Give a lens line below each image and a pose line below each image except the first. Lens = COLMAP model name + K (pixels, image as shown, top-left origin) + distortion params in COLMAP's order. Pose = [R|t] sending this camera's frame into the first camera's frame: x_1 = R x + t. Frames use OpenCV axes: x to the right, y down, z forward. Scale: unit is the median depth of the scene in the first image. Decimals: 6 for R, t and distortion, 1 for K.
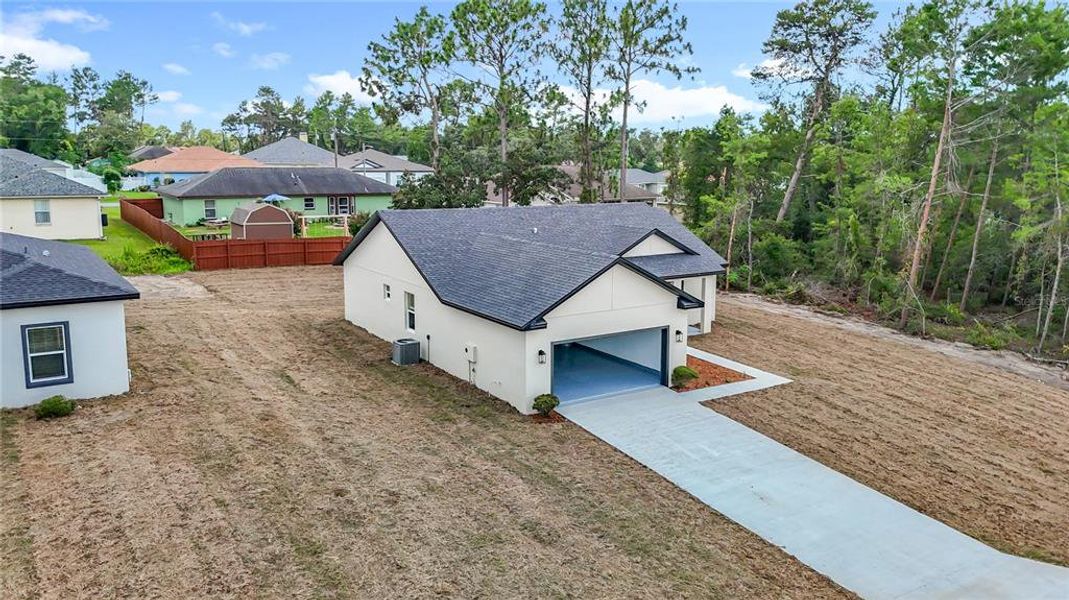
lens RADIAL K [[785.2, 0, 548.2], [0, 785.2, 286.2], [0, 0, 1]] dist [-0.008964, -0.007395]
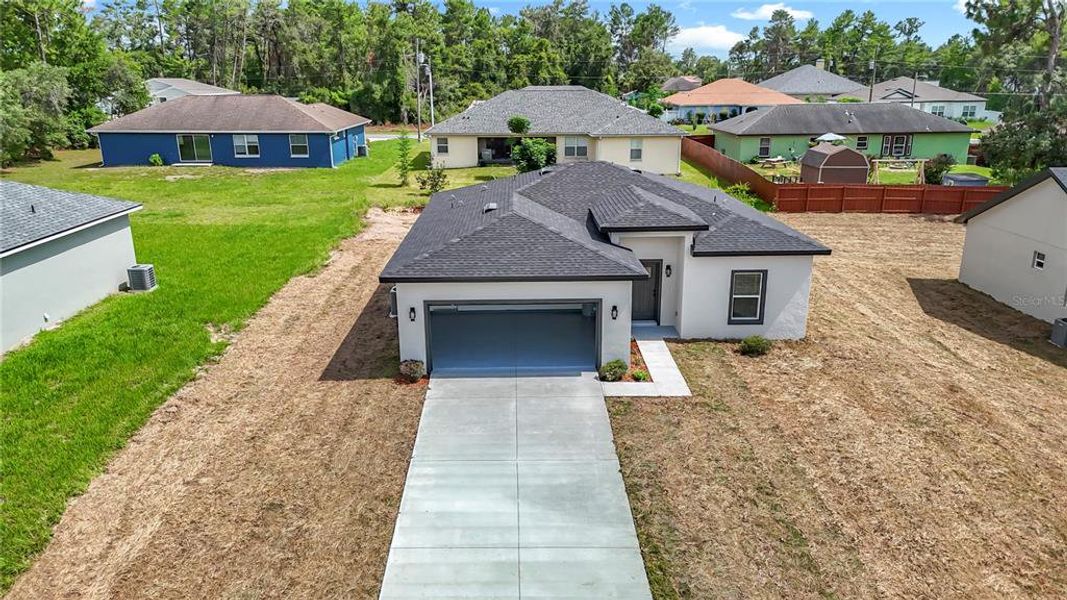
lens RADIAL K [[767.2, 0, 532.5], [0, 767.2, 324.5], [0, 0, 1]] dist [0.090427, -0.066153]
pose [[0.828185, 0.155596, -0.538423, -0.248227], [-0.078602, 0.983441, 0.163297, -0.029724], [0.554916, -0.092919, 0.826701, -0.101783]]
